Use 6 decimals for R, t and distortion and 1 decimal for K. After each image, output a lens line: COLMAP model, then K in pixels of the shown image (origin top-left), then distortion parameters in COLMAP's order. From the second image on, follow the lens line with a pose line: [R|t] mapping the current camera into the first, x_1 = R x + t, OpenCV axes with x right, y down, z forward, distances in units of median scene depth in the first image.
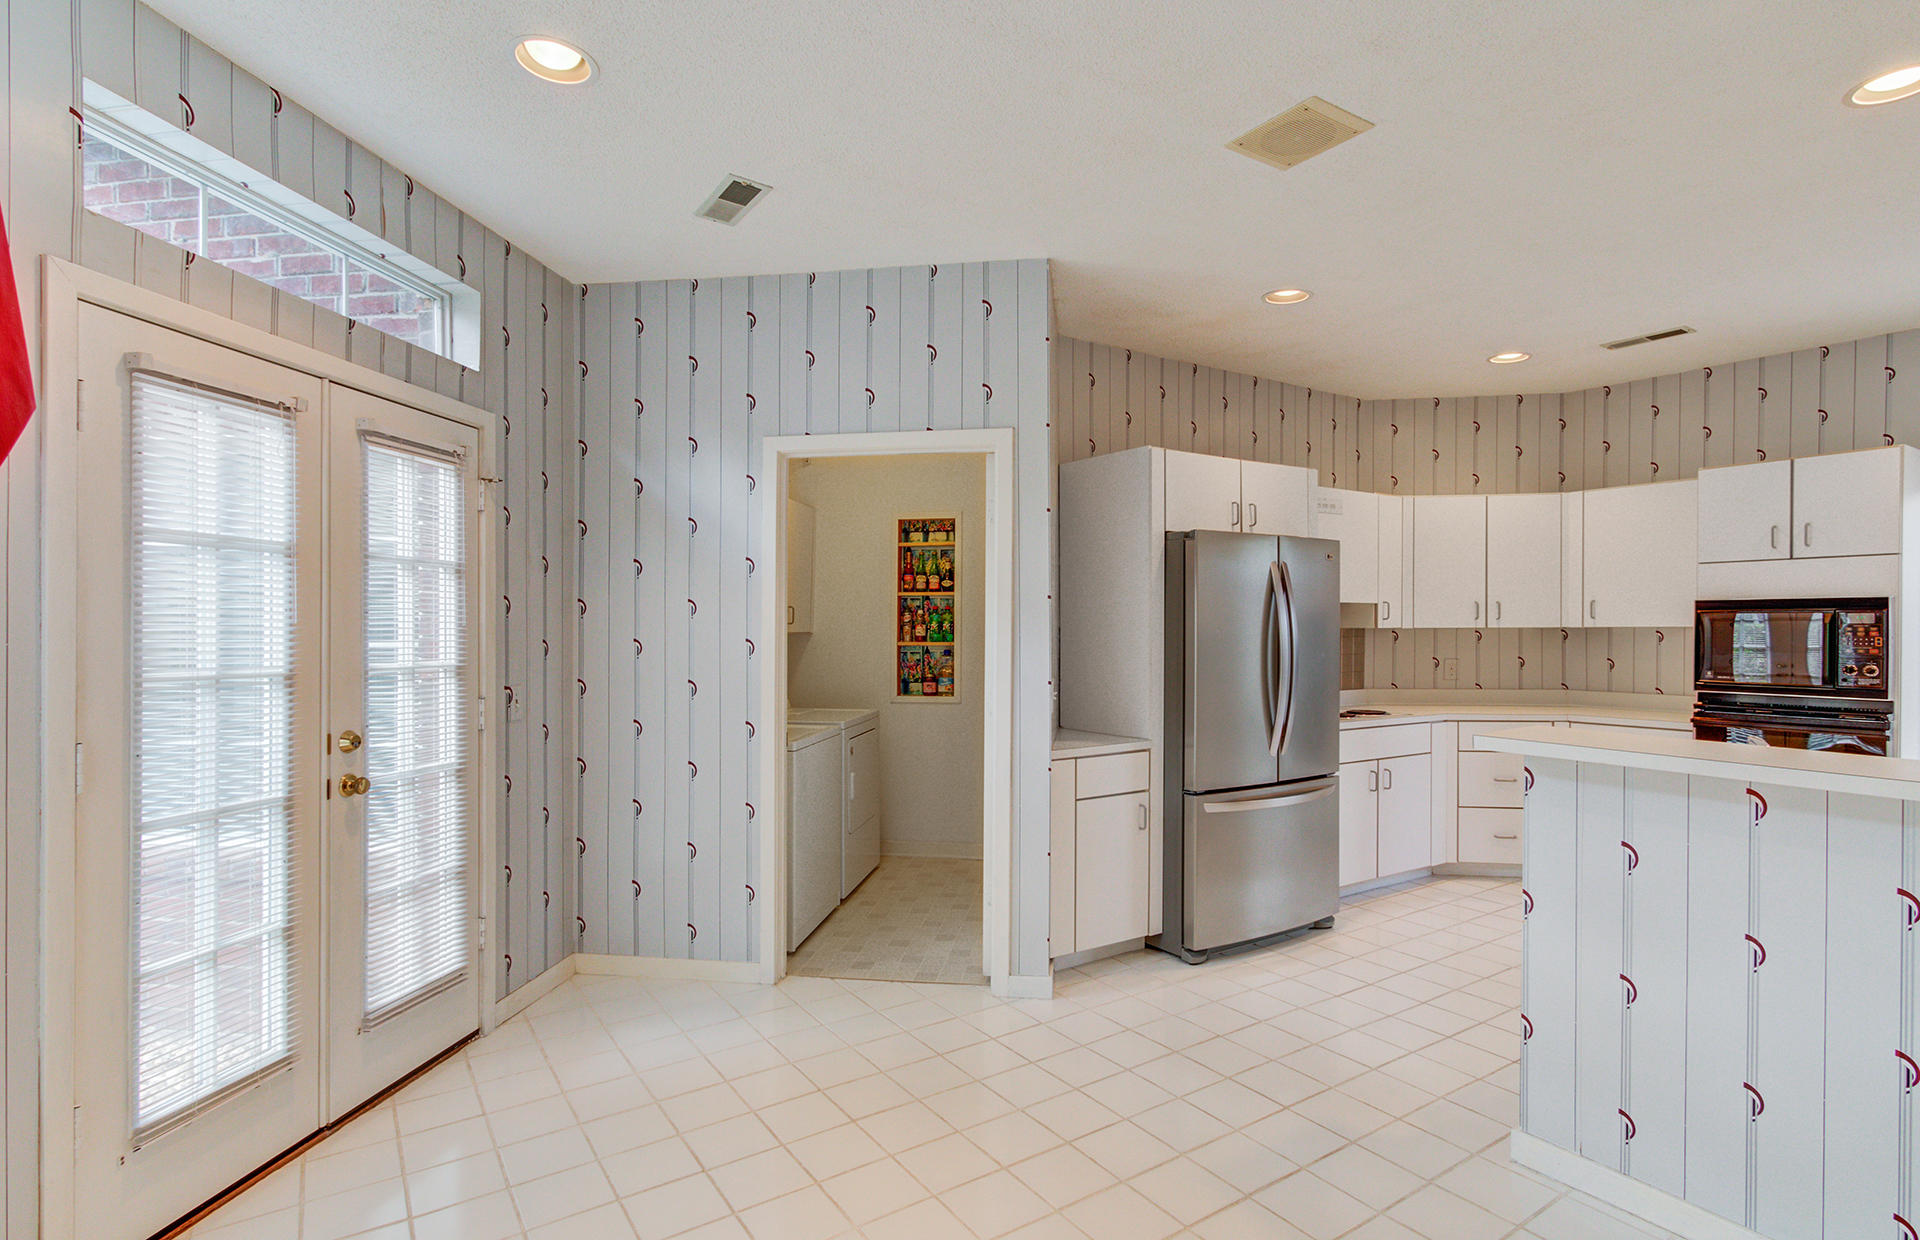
lens RADIAL K [[955.1, 0, 960.0], [0, 955.1, 620.0], [0, 0, 1]] dist [0.006096, 0.000124]
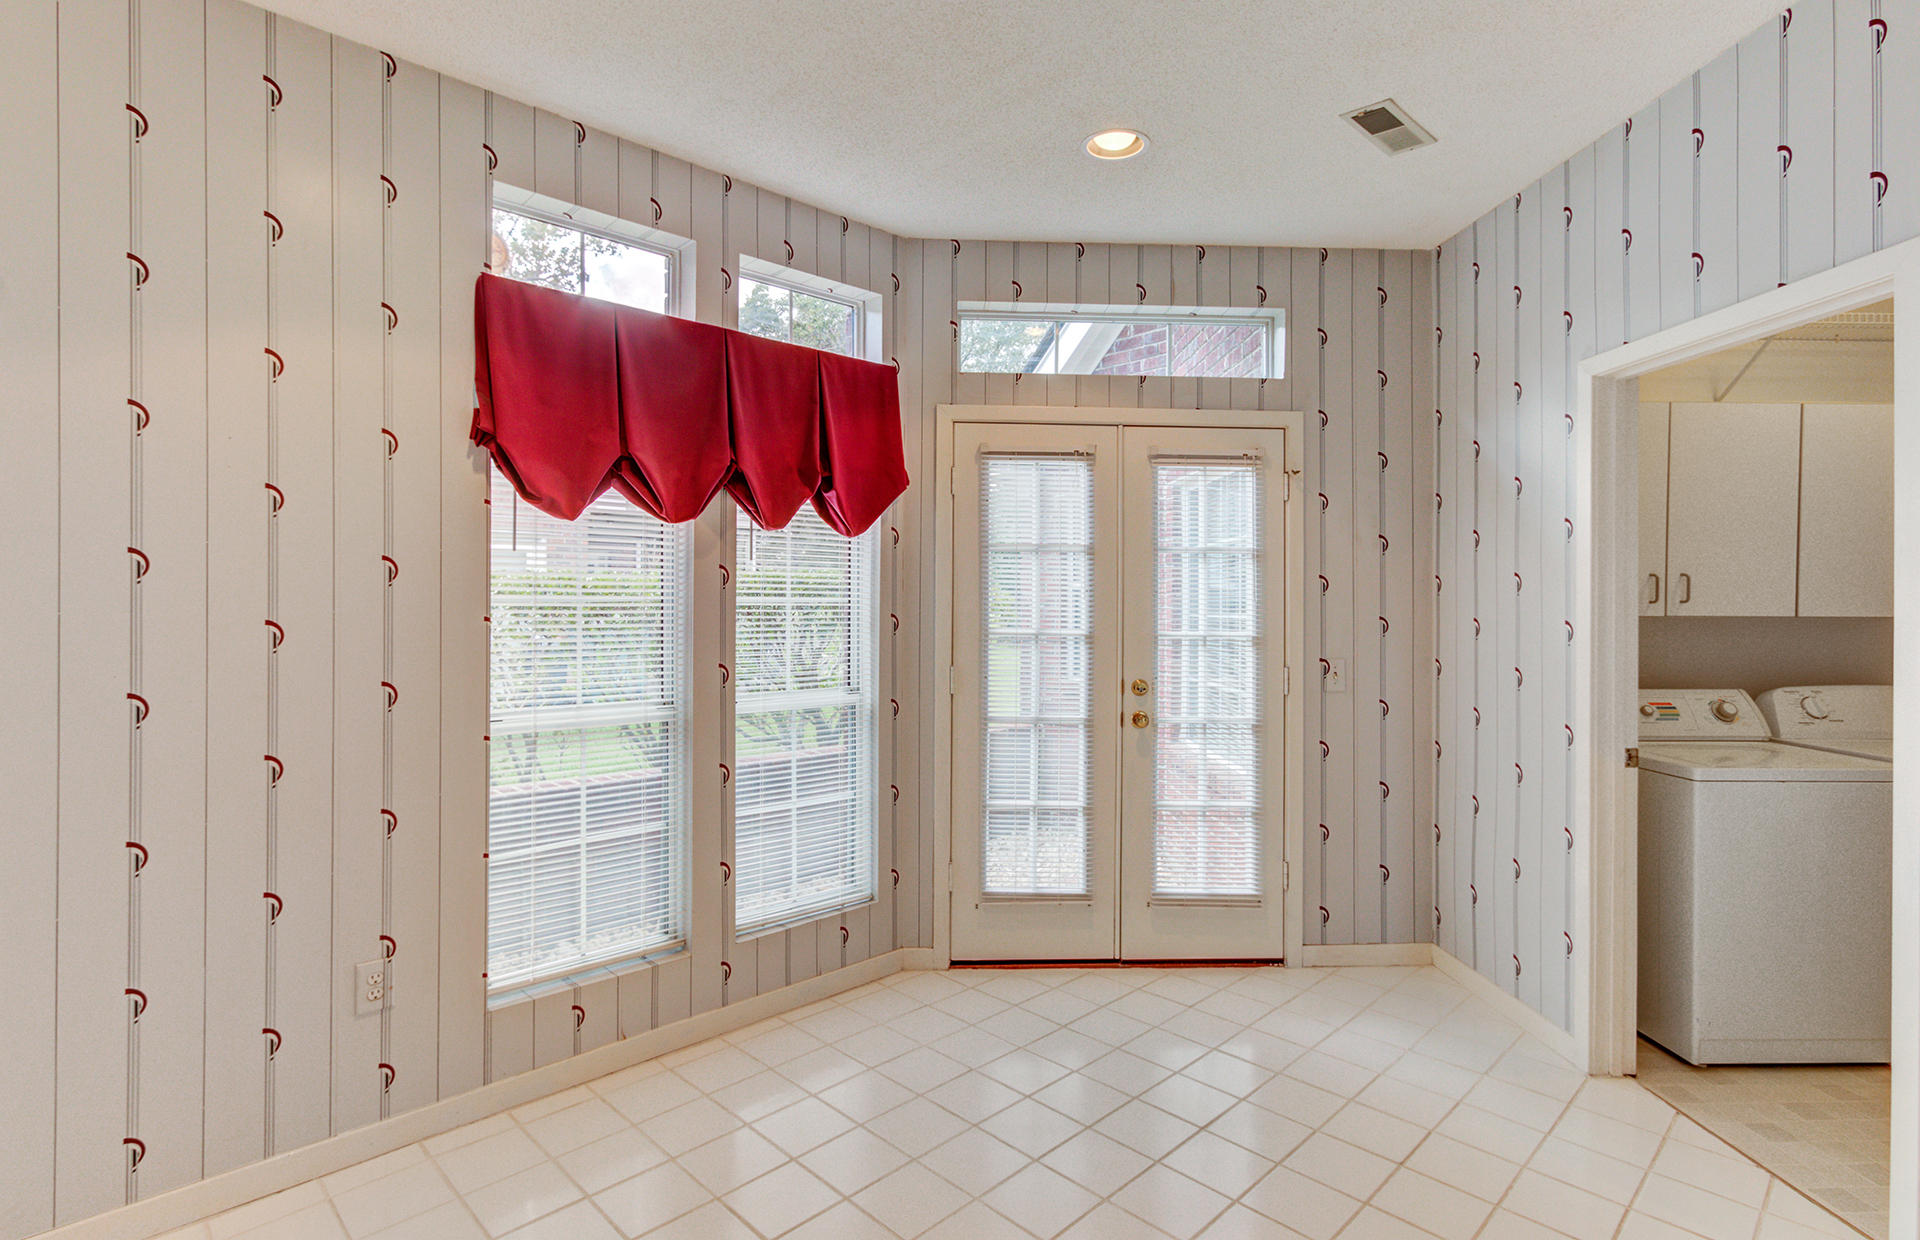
lens RADIAL K [[946.5, 0, 959.5], [0, 946.5, 600.8], [0, 0, 1]] dist [-0.000422, -0.000204]
pose [[0.170919, 0.002038, -0.985283, 0.551868], [0.001059, 0.999997, 0.002252, 0.000185], [0.985285, -0.001428, 0.170916, 0.444510]]
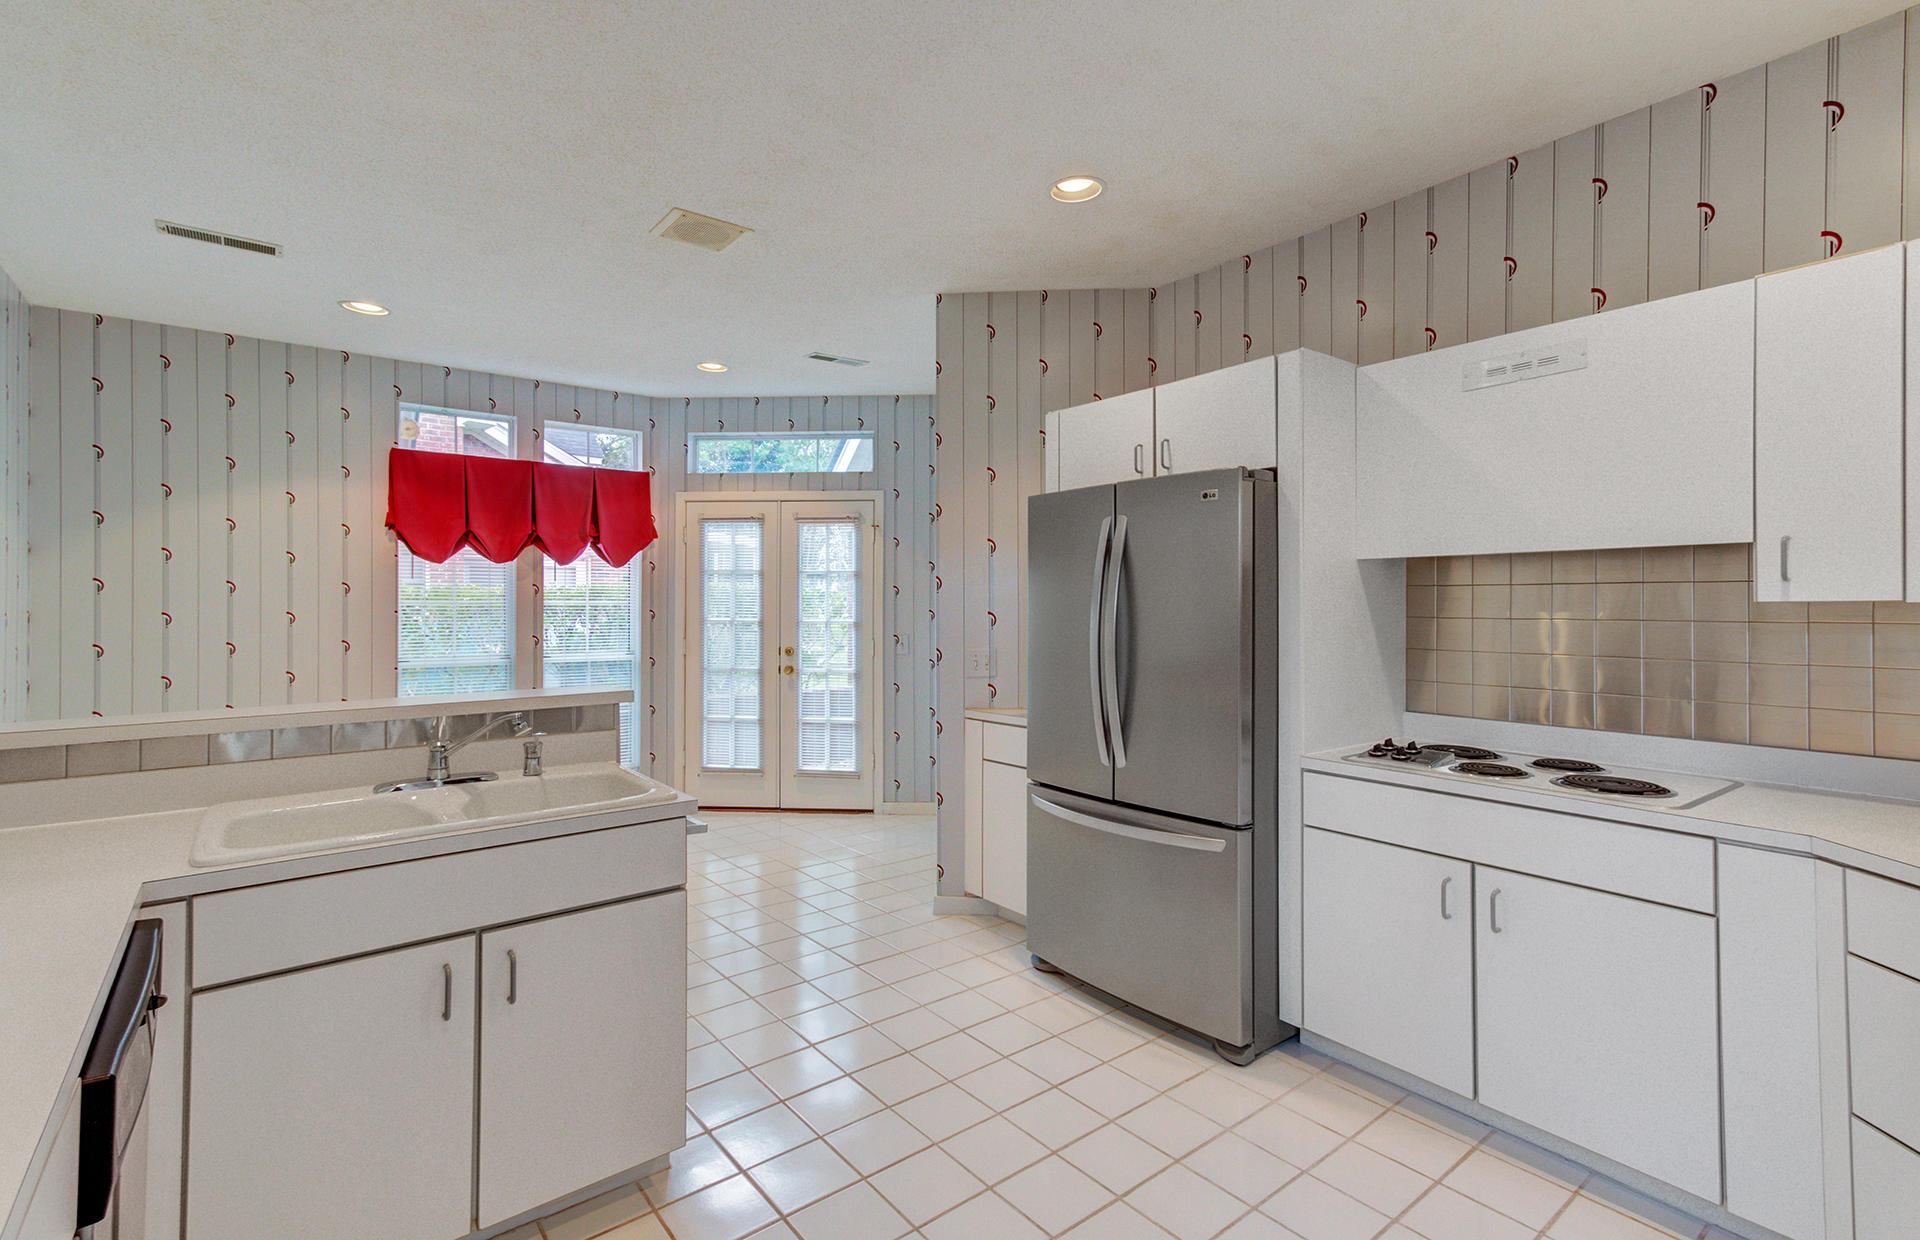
lens RADIAL K [[857.0, 0, 932.2], [0, 857.0, 606.3], [0, 0, 1]] dist [0.019482, 0.000248]
pose [[0.052714, 0.000653, -0.998609, 1.287144], [0.006975, 0.999975, 0.001022, 0.012784], [0.998585, -0.007019, 0.052708, 1.063950]]
